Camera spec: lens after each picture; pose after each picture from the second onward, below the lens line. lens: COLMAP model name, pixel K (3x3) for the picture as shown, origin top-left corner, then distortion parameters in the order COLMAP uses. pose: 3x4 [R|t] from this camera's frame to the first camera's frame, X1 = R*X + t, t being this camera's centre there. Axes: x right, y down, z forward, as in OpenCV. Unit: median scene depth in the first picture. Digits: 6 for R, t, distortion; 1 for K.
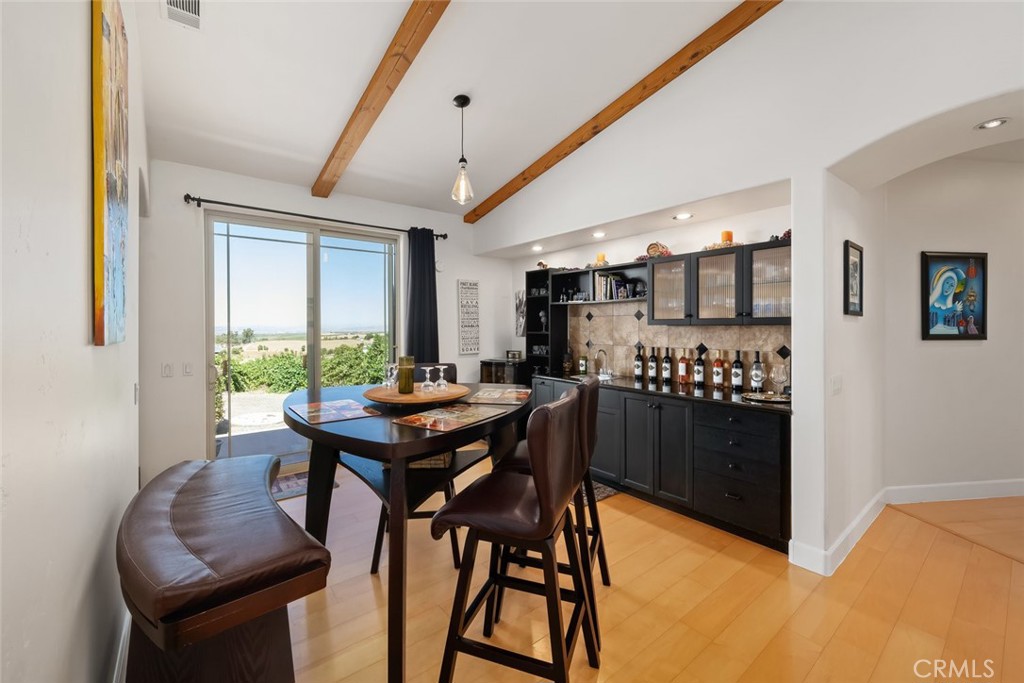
lens RADIAL K [[416.9, 0, 511.7], [0, 416.9, 352.0], [0, 0, 1]] dist [0.000432, 0.000030]
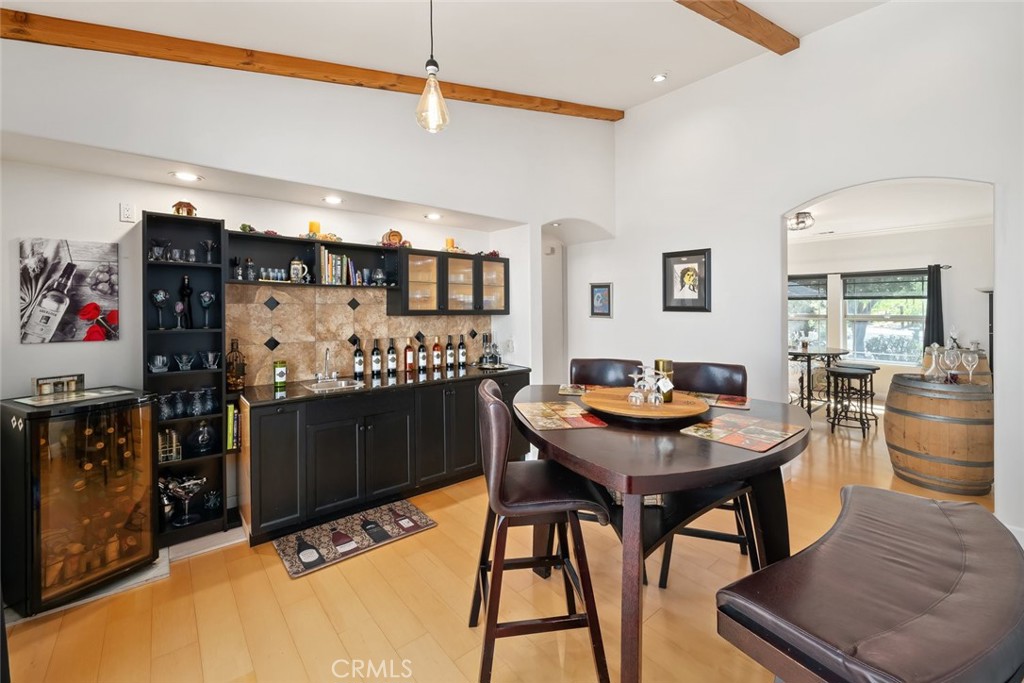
lens RADIAL K [[412.2, 0, 512.5], [0, 412.2, 321.0], [0, 0, 1]] dist [-0.000949, -0.000103]
pose [[-0.025855, -0.016380, 0.999532, -0.578824], [0.069214, 0.997437, 0.018136, -0.046625], [-0.997267, 0.069651, -0.024655, 0.708541]]
